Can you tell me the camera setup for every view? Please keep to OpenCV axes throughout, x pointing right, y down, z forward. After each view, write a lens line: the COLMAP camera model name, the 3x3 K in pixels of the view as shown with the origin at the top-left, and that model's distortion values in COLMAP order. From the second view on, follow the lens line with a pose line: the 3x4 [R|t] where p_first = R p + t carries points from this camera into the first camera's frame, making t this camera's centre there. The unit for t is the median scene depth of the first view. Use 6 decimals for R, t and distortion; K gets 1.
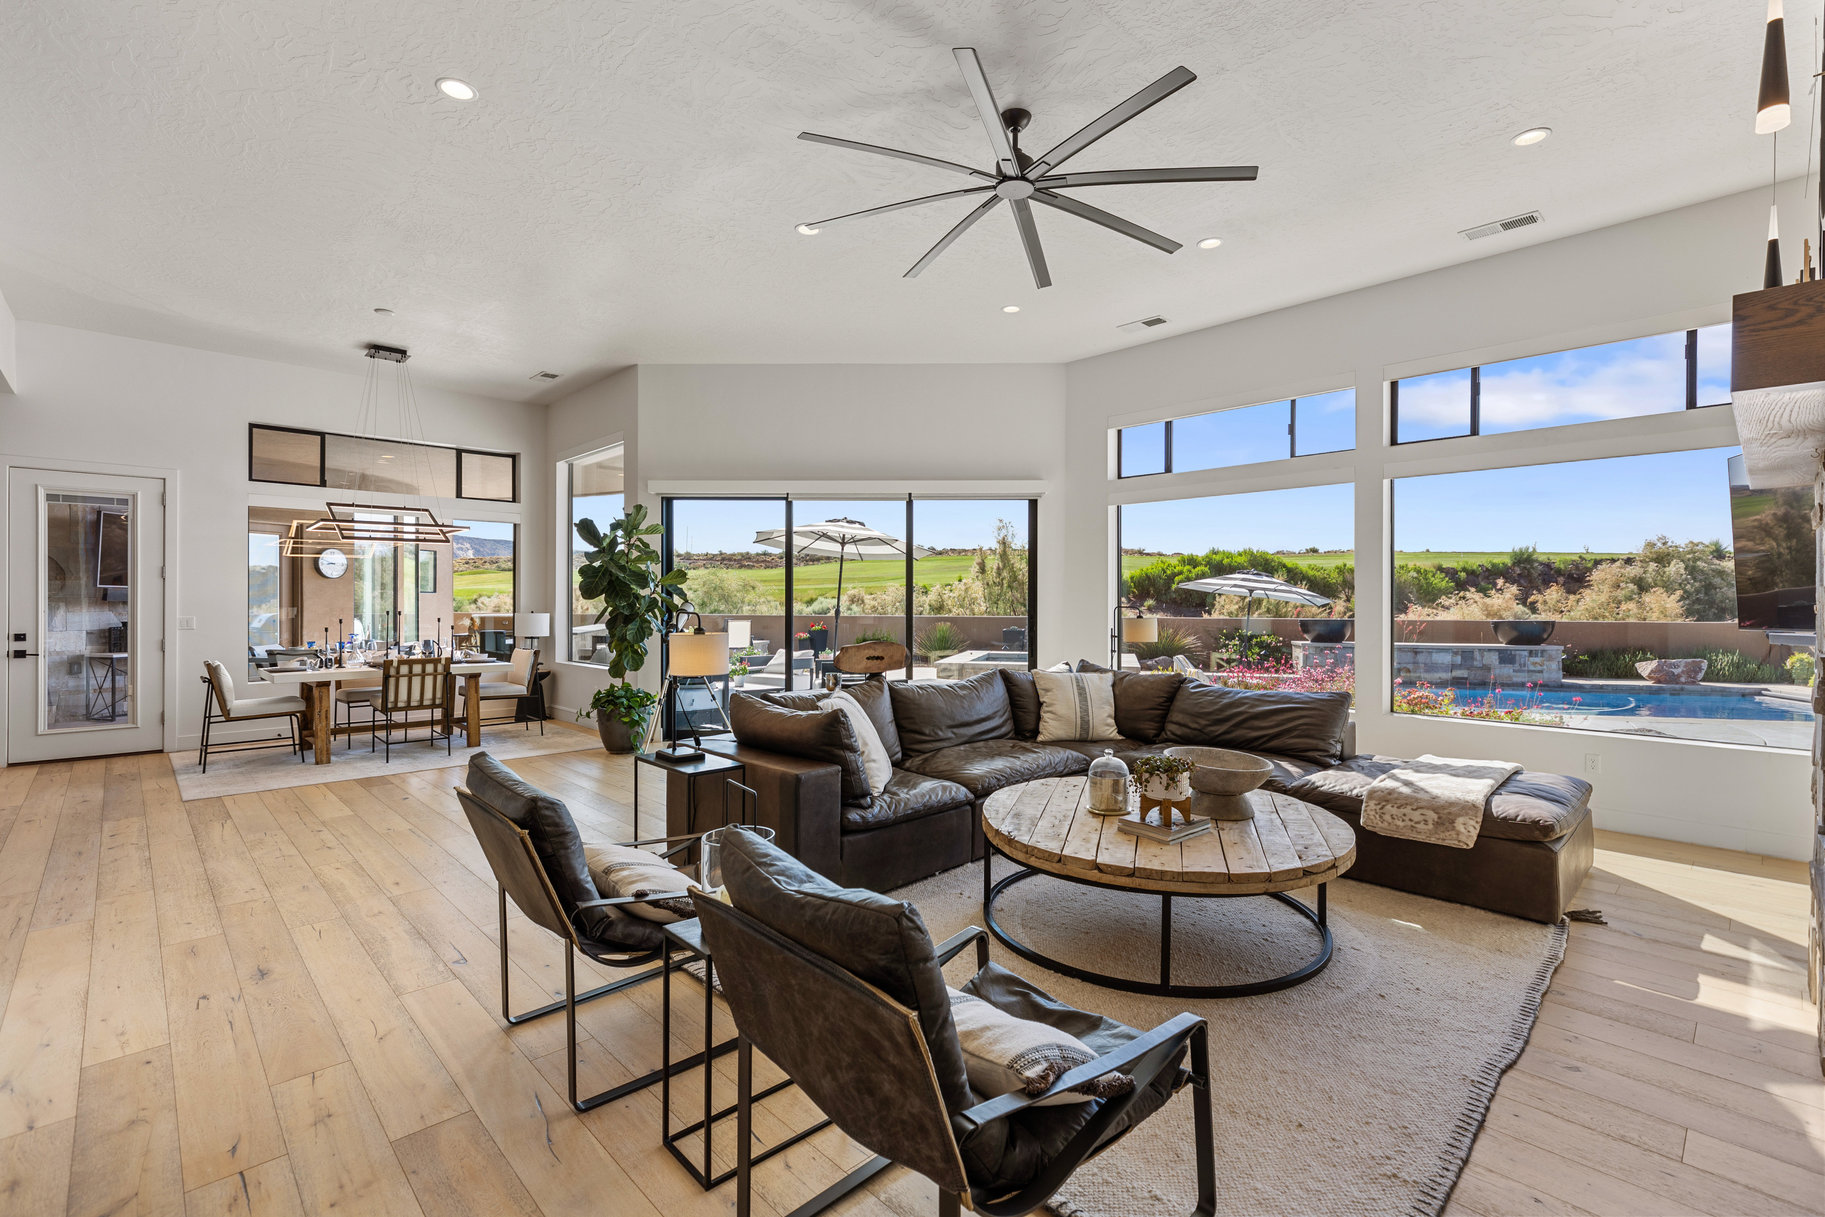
lens RADIAL K [[835.0, 0, 912.5], [0, 835.0, 598.3], [0, 0, 1]] dist [0.001221, 0.002412]
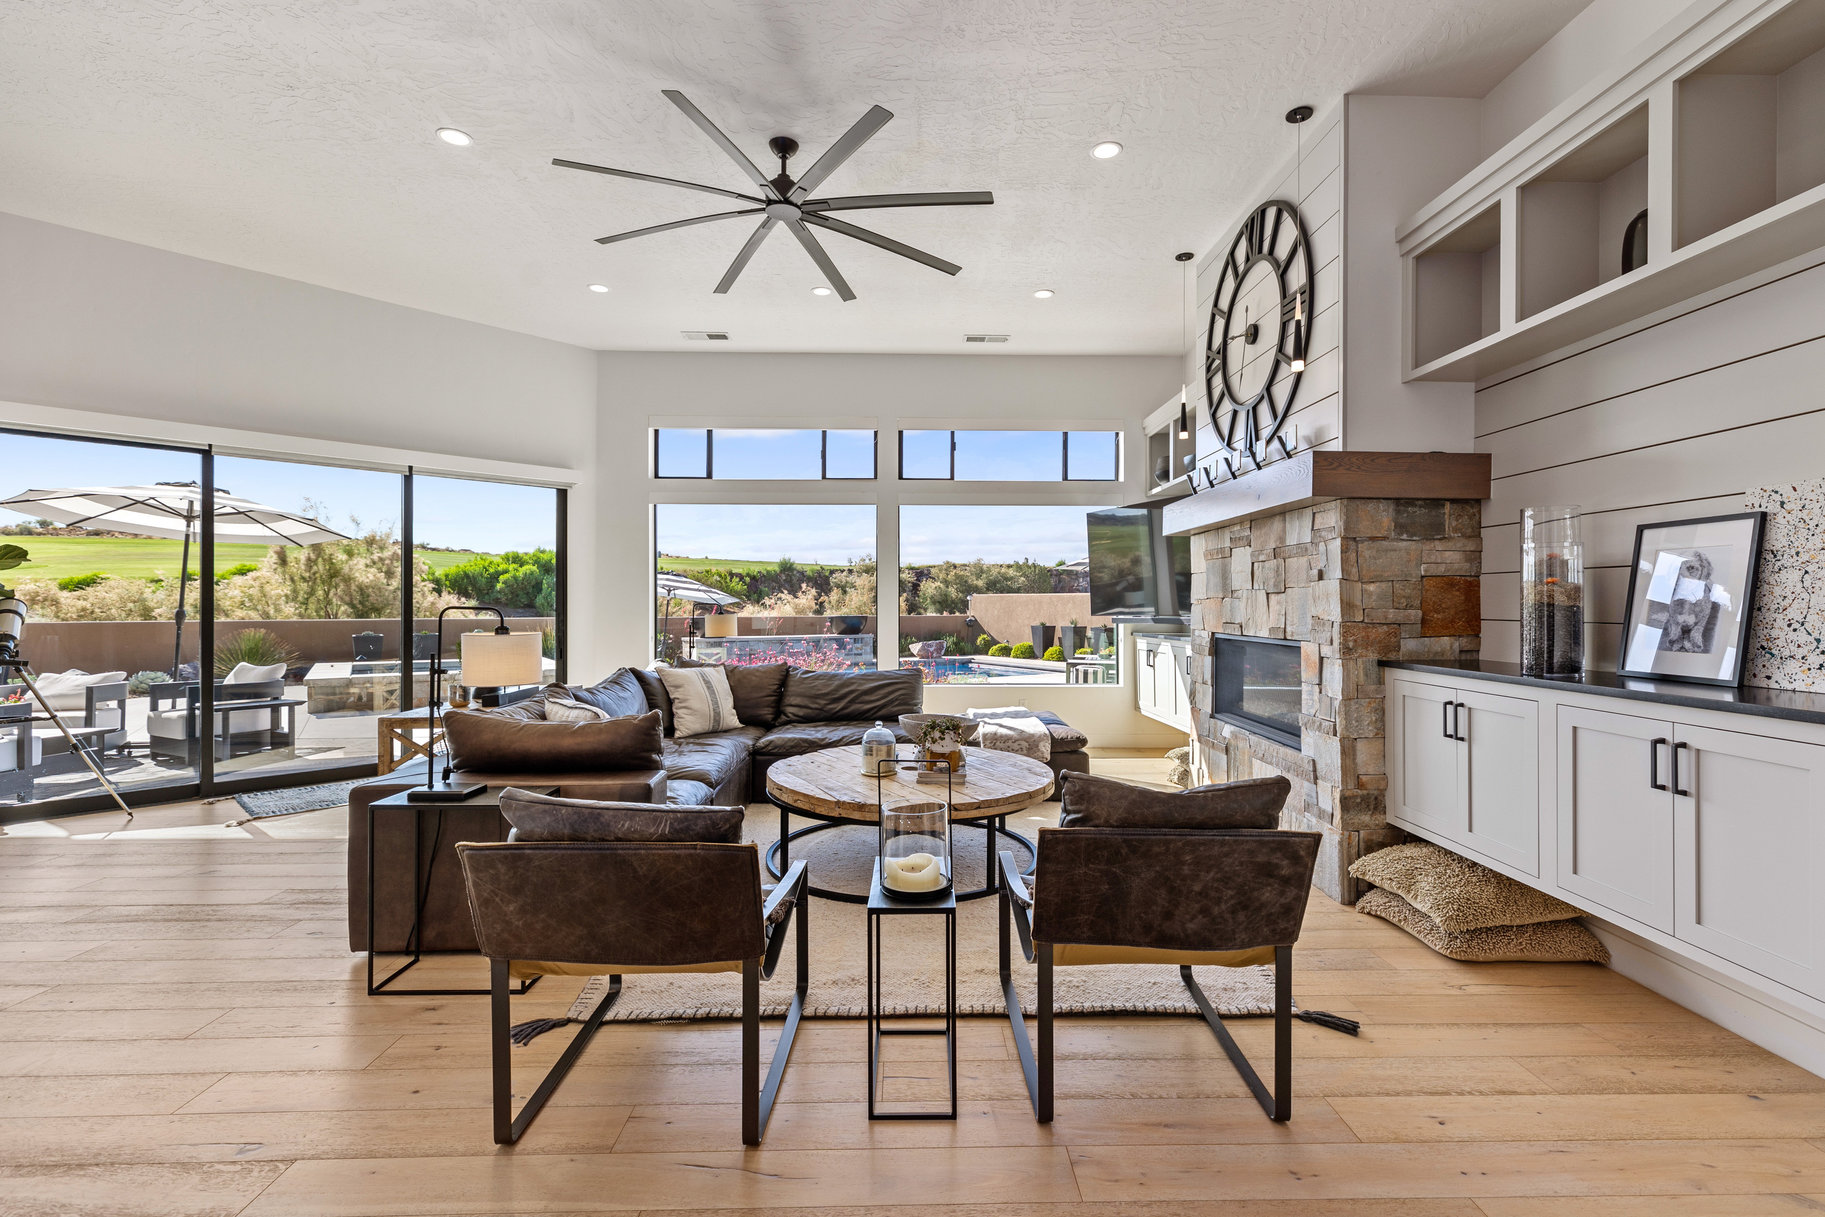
lens RADIAL K [[835.0, 0, 944.9], [0, 835.0, 599.7], [0, 0, 1]] dist [0.001221, 0.002412]
pose [[0.657529, 0.001556, 0.753428, -0.285494], [-0.001645, 0.999998, -0.000630, 0.004324], [-0.753428, -0.000825, 0.657530, 0.072334]]
